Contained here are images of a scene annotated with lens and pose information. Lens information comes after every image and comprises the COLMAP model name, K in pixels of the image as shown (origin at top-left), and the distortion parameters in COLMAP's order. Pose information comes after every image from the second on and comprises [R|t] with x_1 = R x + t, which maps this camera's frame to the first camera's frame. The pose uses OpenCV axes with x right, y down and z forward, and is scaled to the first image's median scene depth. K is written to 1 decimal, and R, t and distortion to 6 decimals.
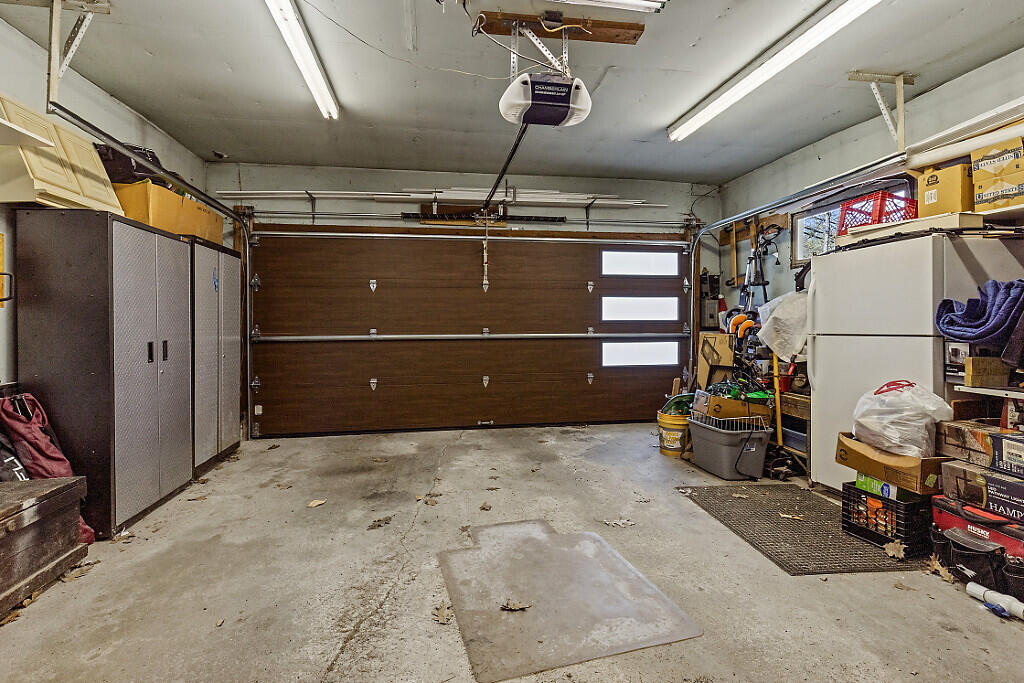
lens RADIAL K [[471.4, 0, 507.0], [0, 471.4, 332.6], [0, 0, 1]] dist [0.000640, -0.000516]
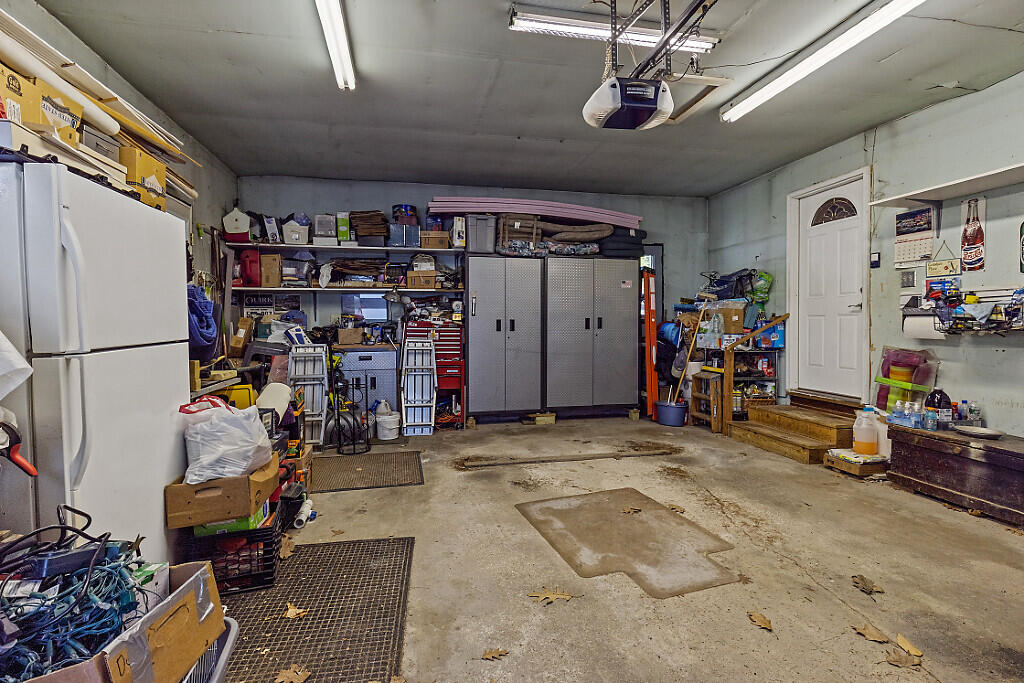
lens RADIAL K [[471.4, 0, 511.3], [0, 471.4, 338.0], [0, 0, 1]] dist [0.000640, -0.000516]
pose [[-0.998309, 0.011346, -0.057008, 0.406714], [0.008280, 0.998521, 0.053741, -0.040962], [0.057533, 0.053178, -0.996926, 2.074366]]
